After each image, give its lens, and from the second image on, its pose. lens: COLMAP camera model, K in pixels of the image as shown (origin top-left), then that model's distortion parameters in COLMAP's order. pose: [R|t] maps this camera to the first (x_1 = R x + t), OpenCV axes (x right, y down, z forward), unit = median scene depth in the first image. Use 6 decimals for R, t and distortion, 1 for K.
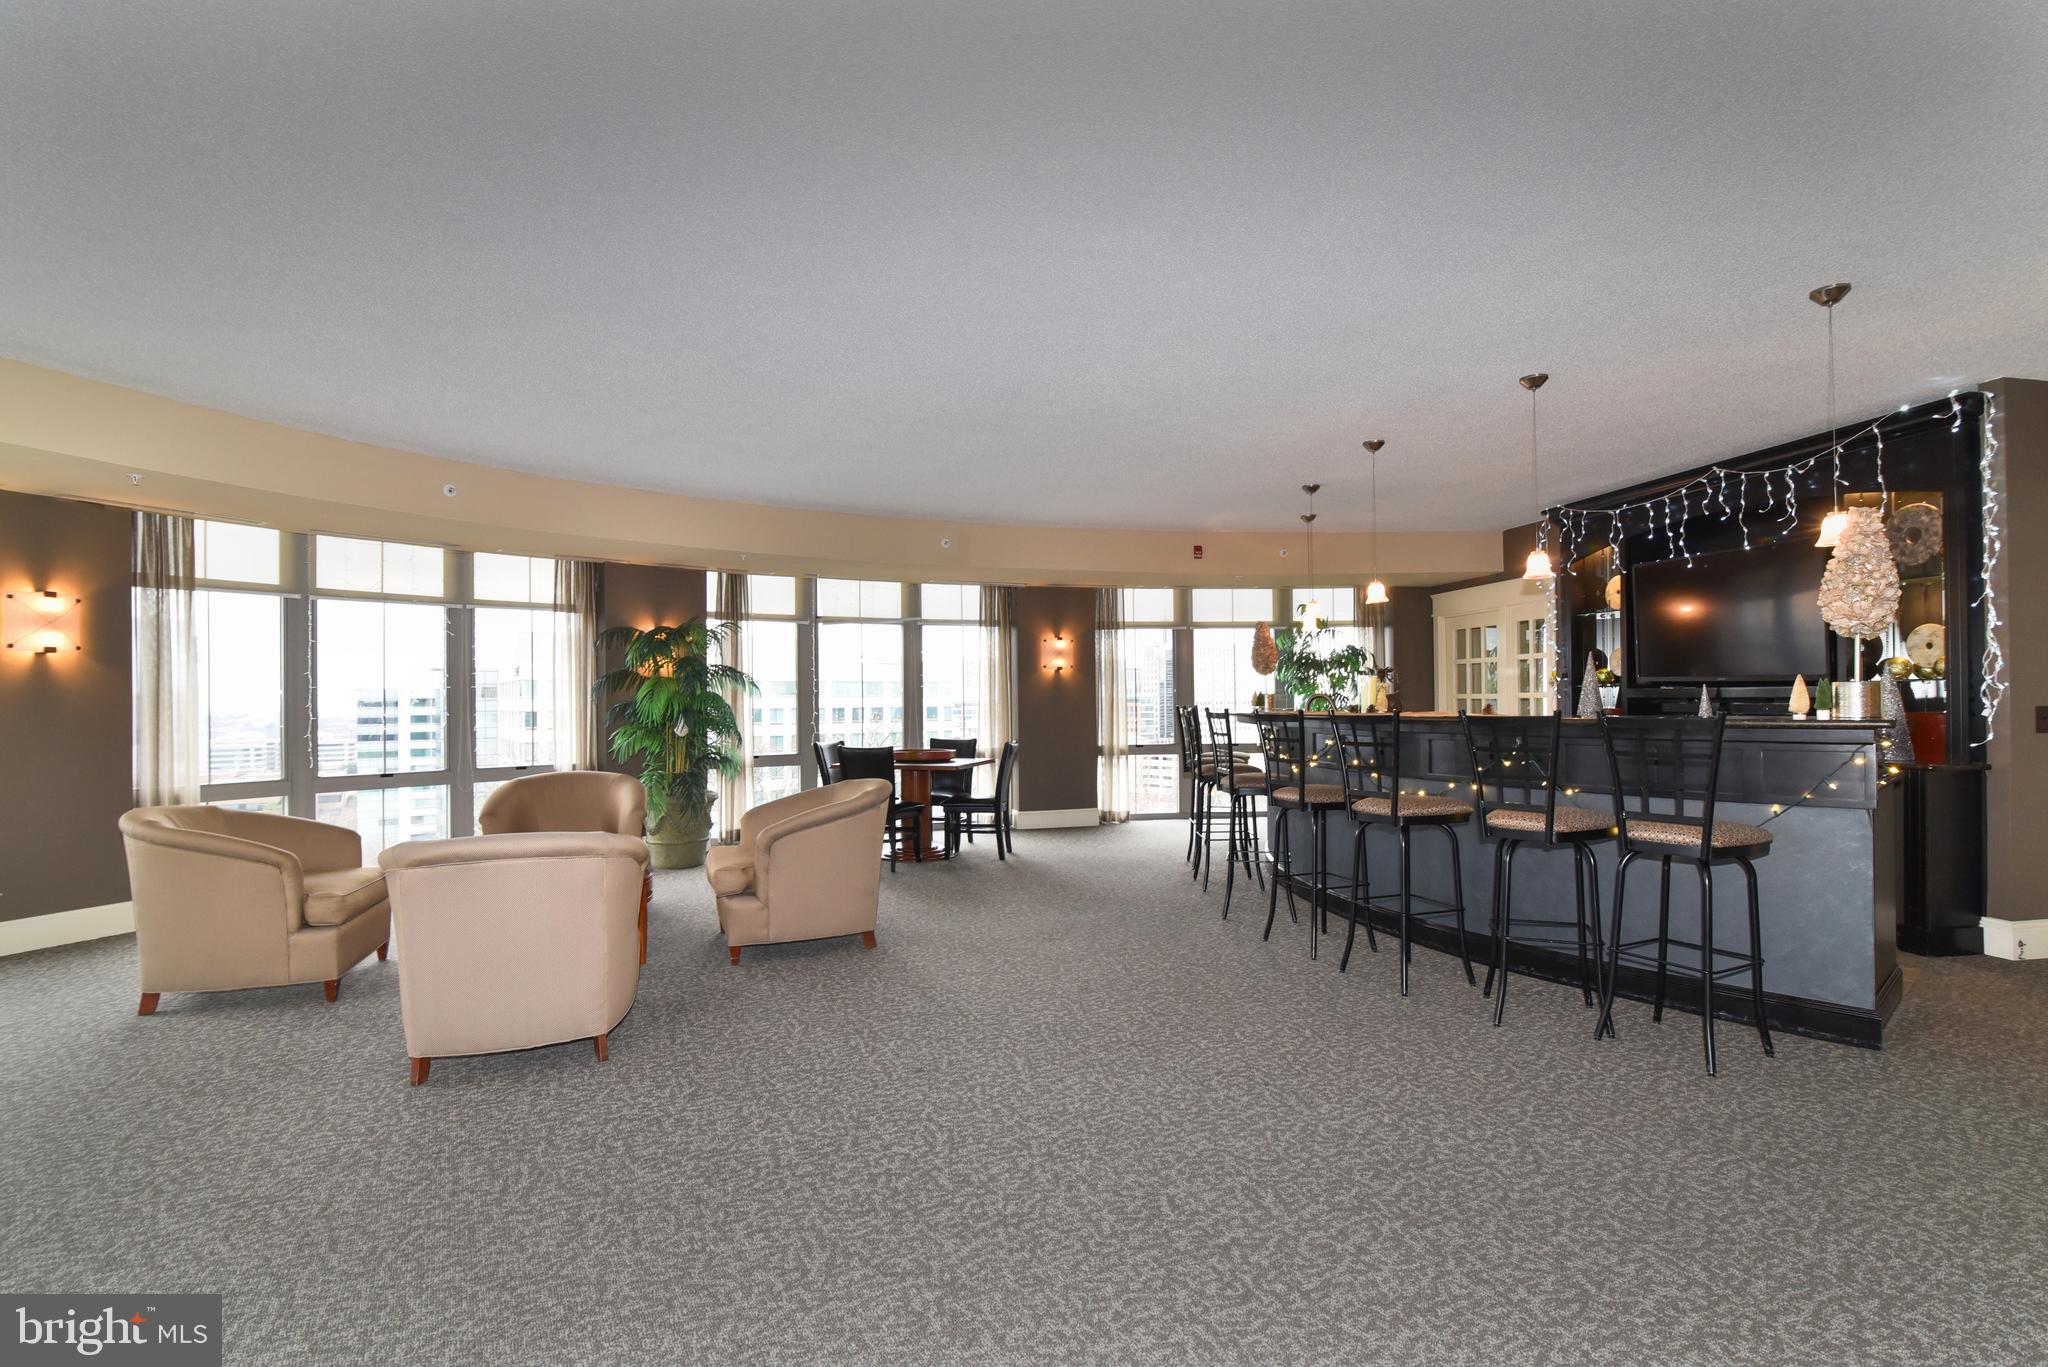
lens RADIAL K [[935.4, 0, 1021.4], [0, 935.4, 688.8], [0, 0, 1]] dist [-0.010837, 0.000412]
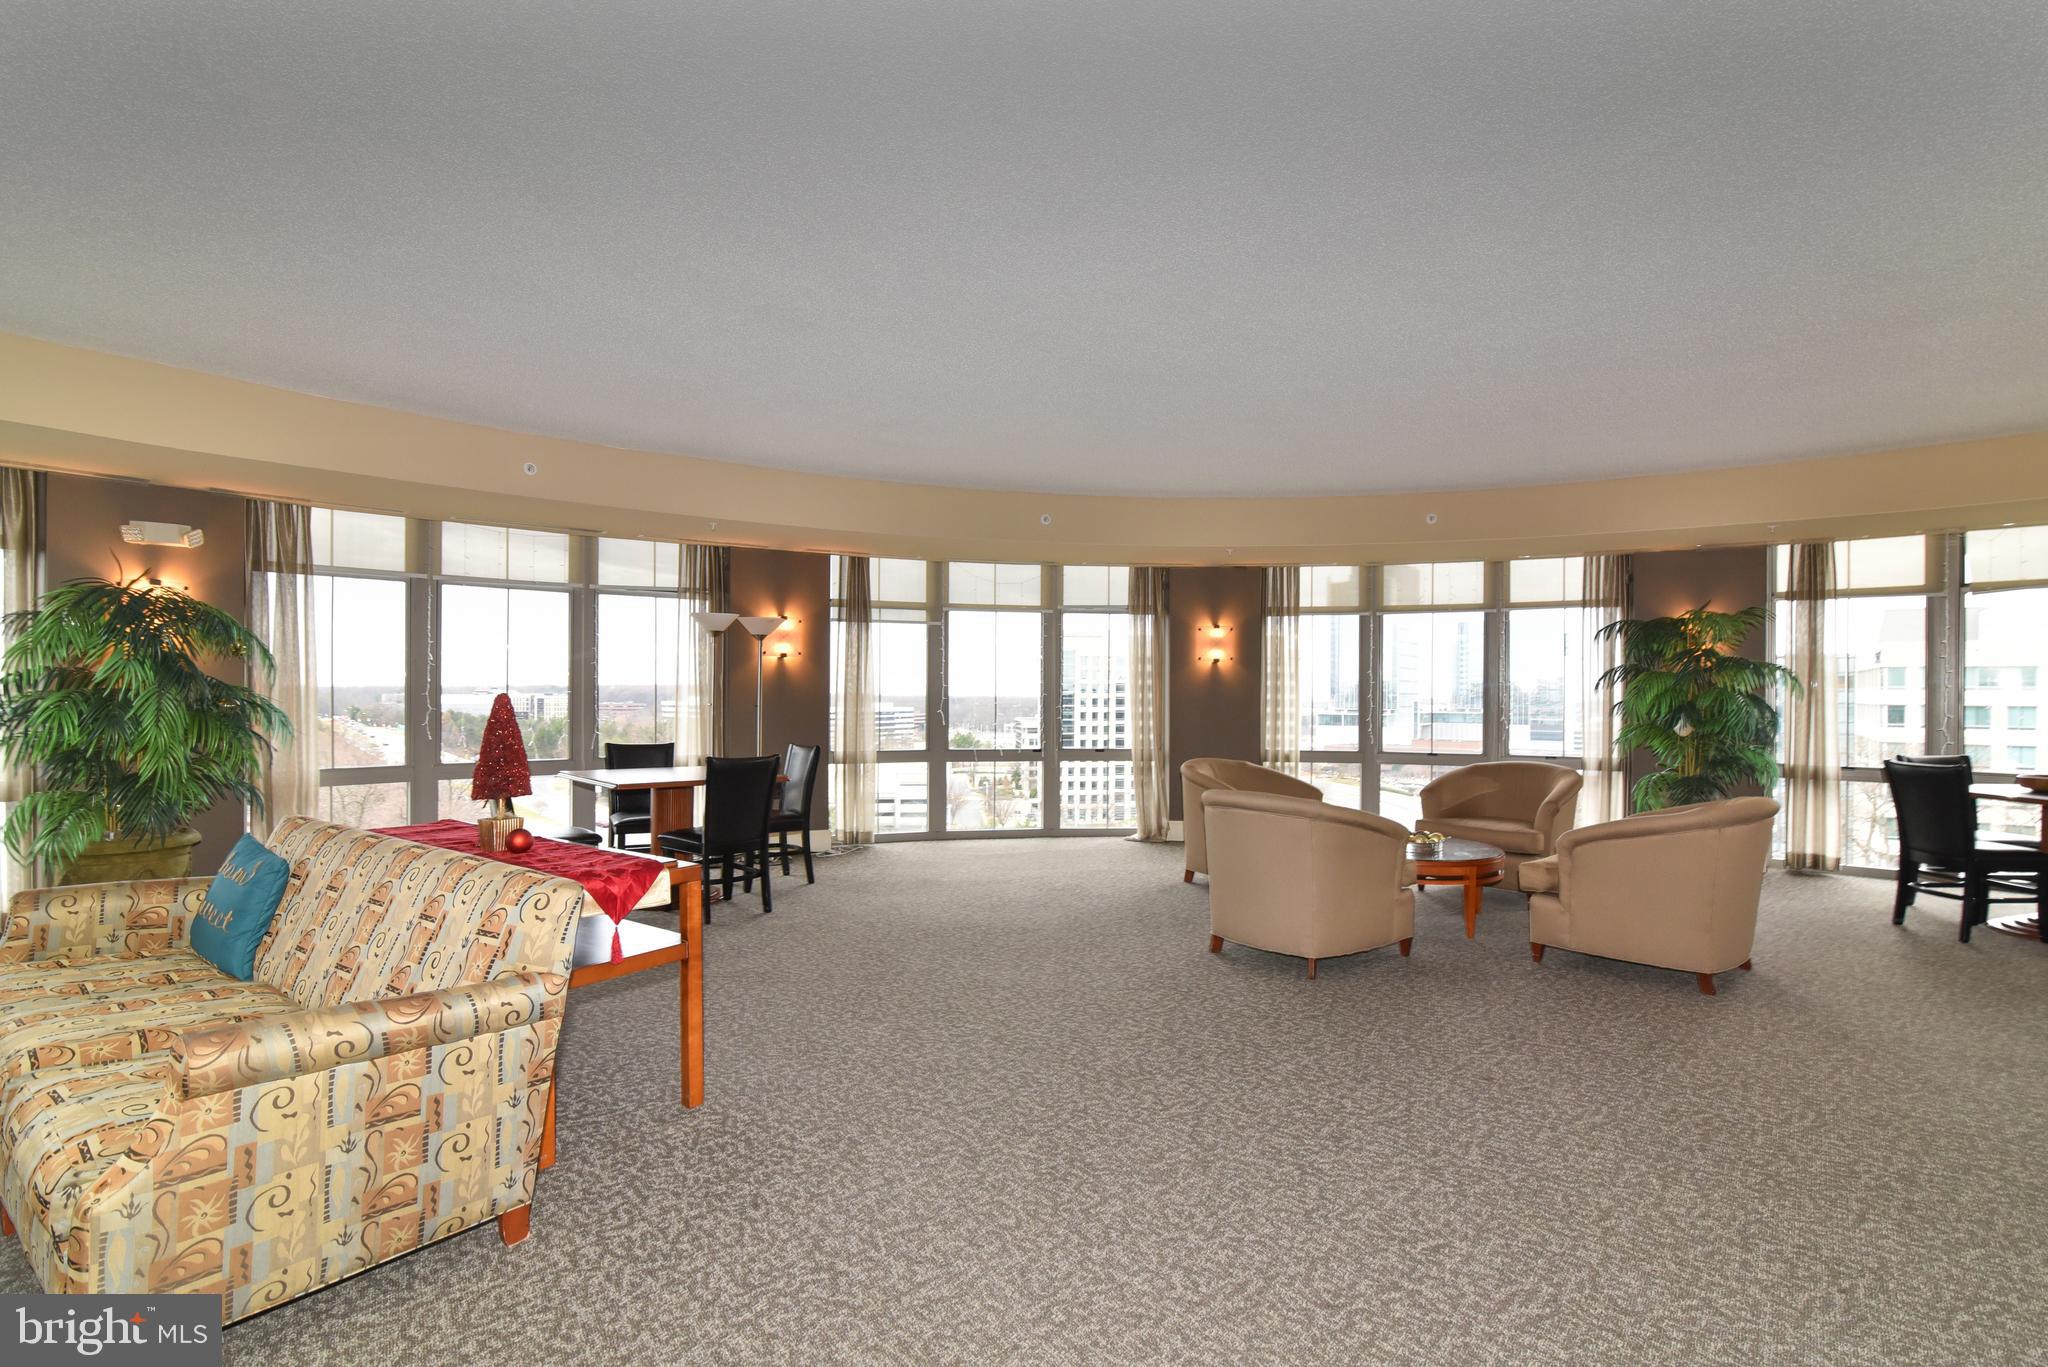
lens RADIAL K [[935.4, 0, 1020.5], [0, 935.4, 678.9], [0, 0, 1]] dist [-0.010837, 0.000412]
pose [[0.320803, -0.003478, -0.947139, 0.536415], [0.000289, 0.999994, -0.003574, -0.002792], [0.947146, 0.000873, 0.320802, 0.188816]]
